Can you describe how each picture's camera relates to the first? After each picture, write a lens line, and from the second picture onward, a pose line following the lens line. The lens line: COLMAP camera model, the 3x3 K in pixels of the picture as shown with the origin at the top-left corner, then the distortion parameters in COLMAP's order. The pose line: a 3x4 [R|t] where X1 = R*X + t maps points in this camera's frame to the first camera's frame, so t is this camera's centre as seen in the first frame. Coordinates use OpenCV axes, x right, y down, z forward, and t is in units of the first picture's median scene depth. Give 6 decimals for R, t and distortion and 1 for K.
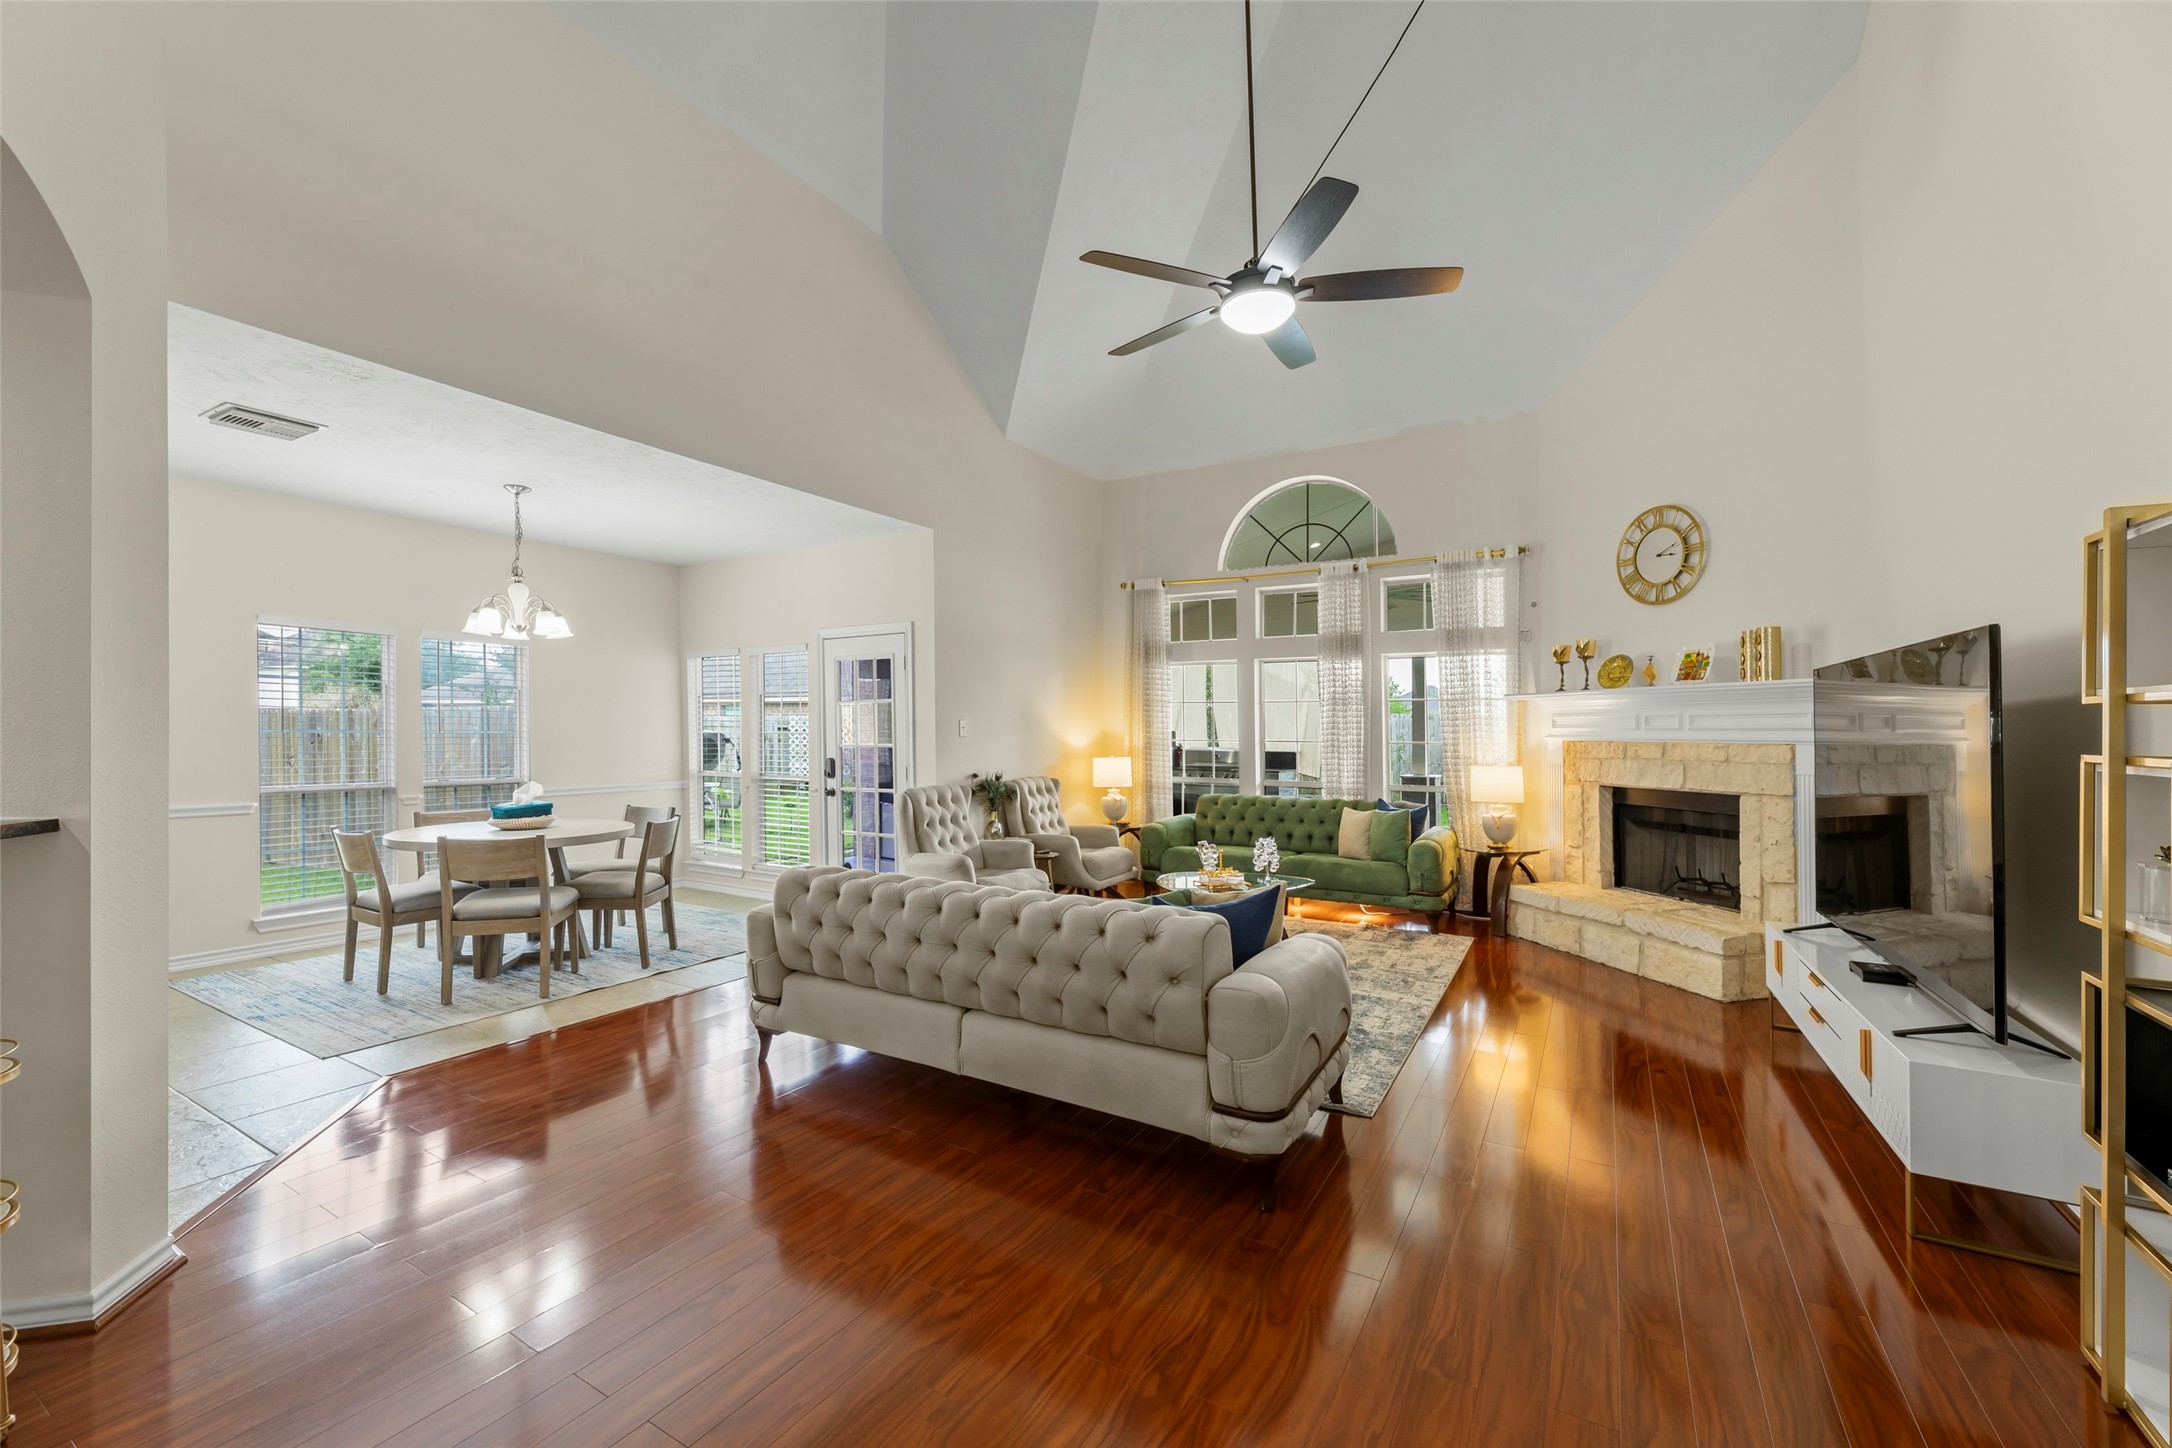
lens RADIAL K [[877.5, 0, 1063.7], [0, 877.5, 718.7], [0, 0, 1]] dist [0.002122, -0.000494]
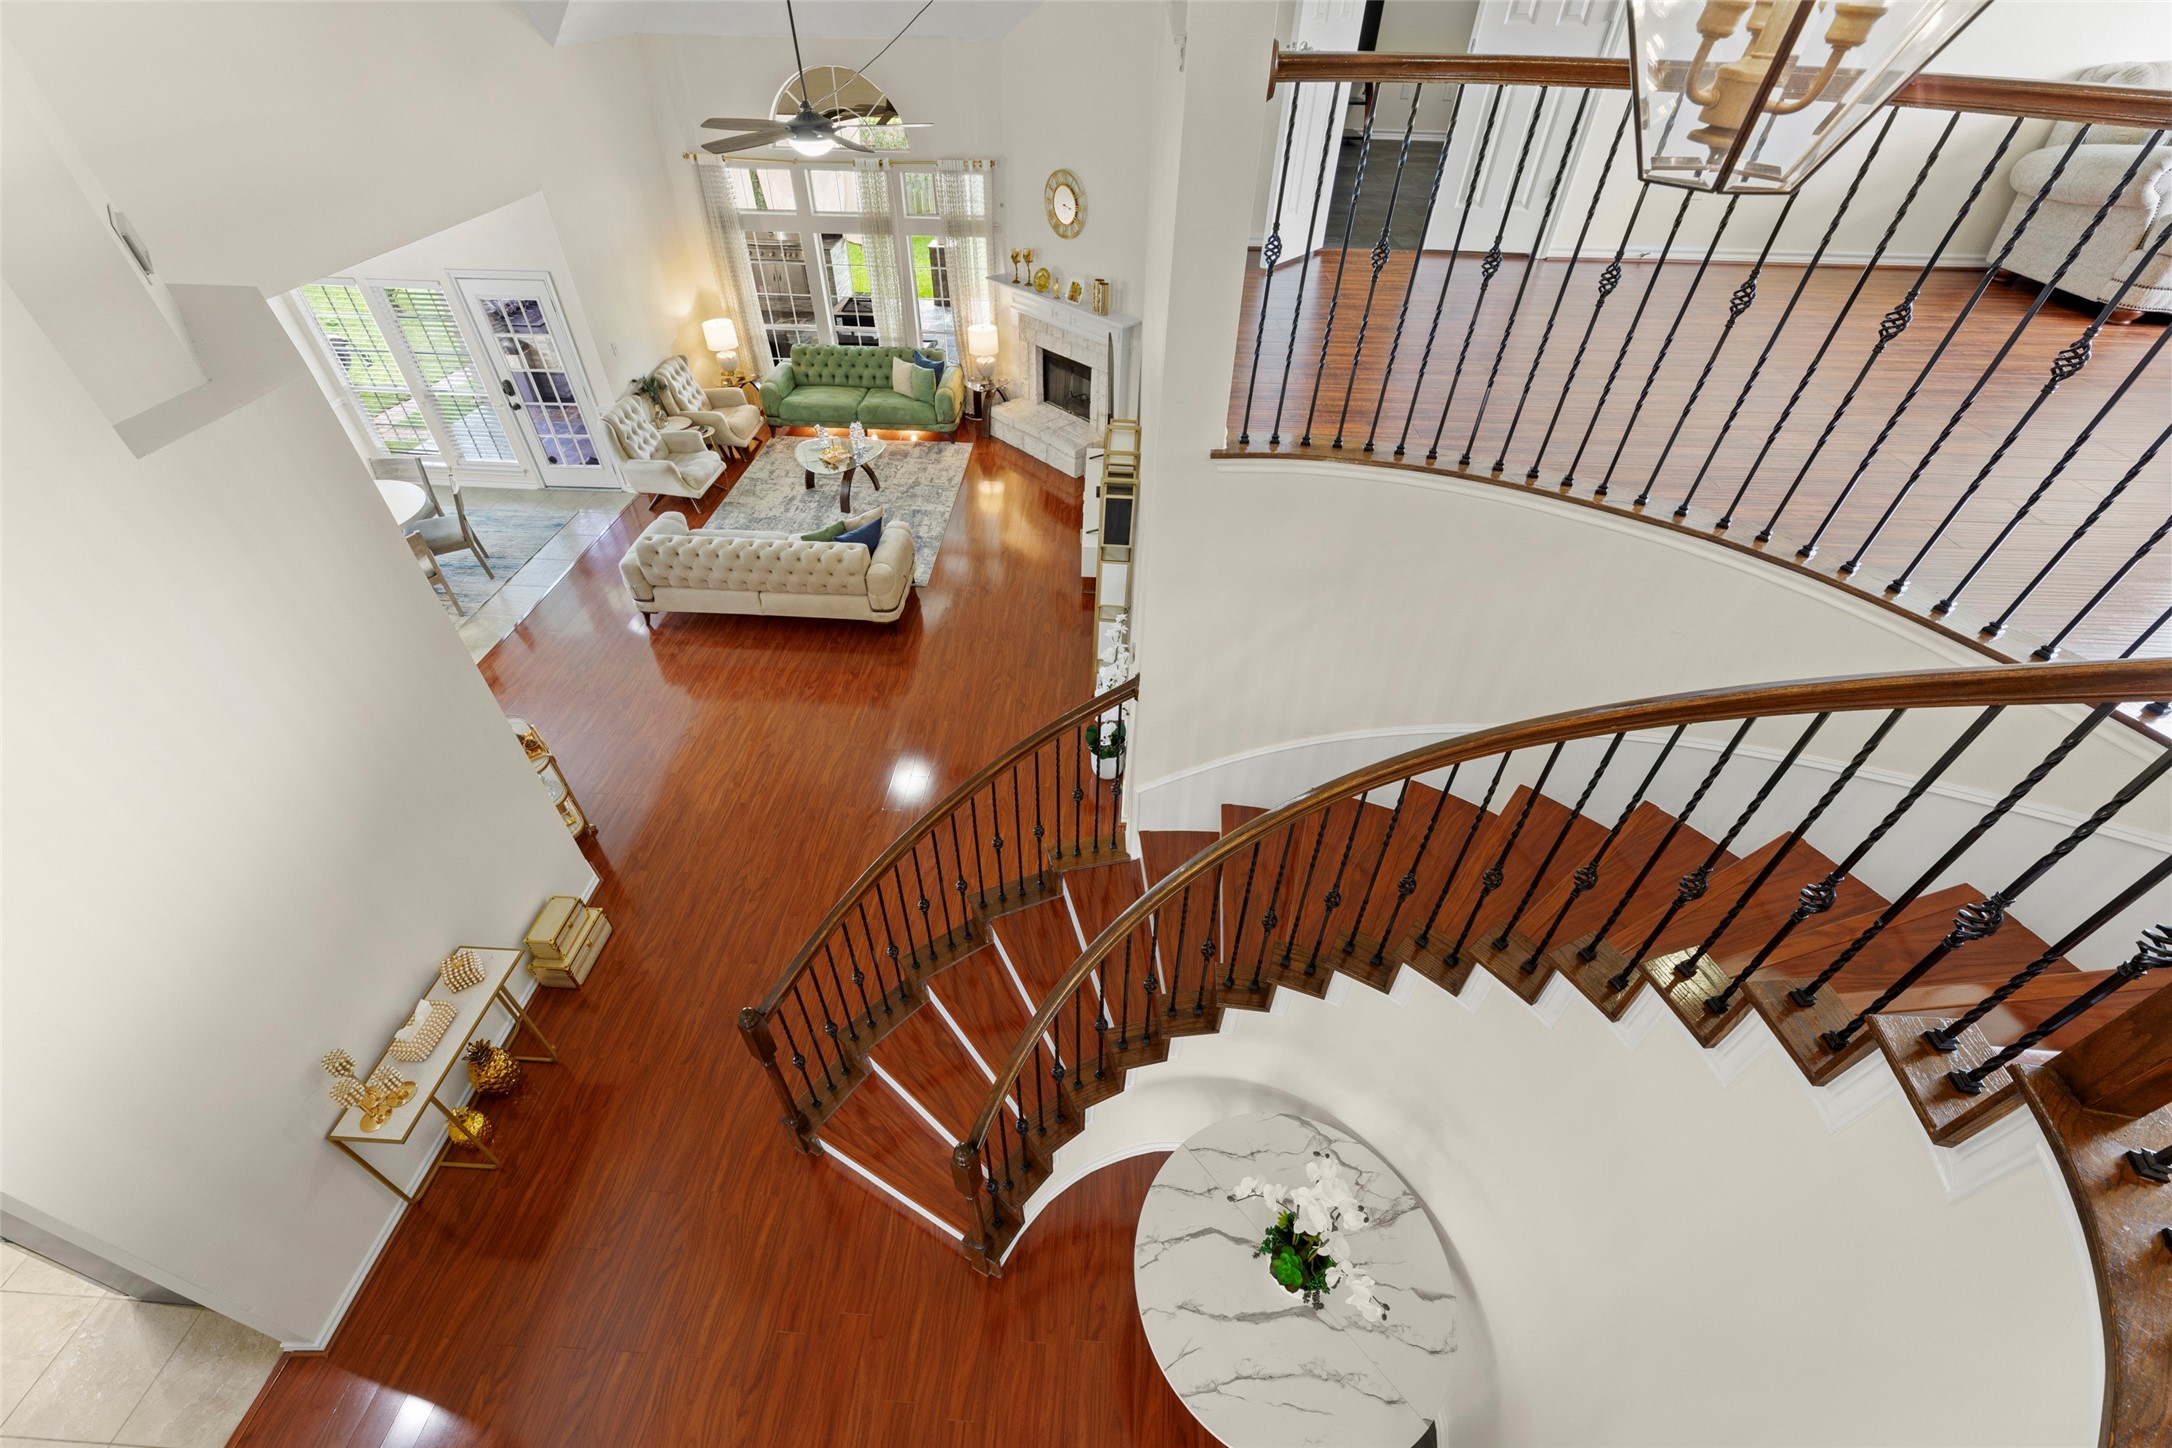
lens RADIAL K [[877.5, 0, 1080.4], [0, 877.5, 718.5], [0, 0, 1]] dist [0.002122, -0.000494]
pose [[0.878563, -0.298513, 0.372849, -0.171170], [-0.026148, 0.749399, 0.661602, -0.507011], [-0.476909, -0.591008, 0.650590, -0.584911]]
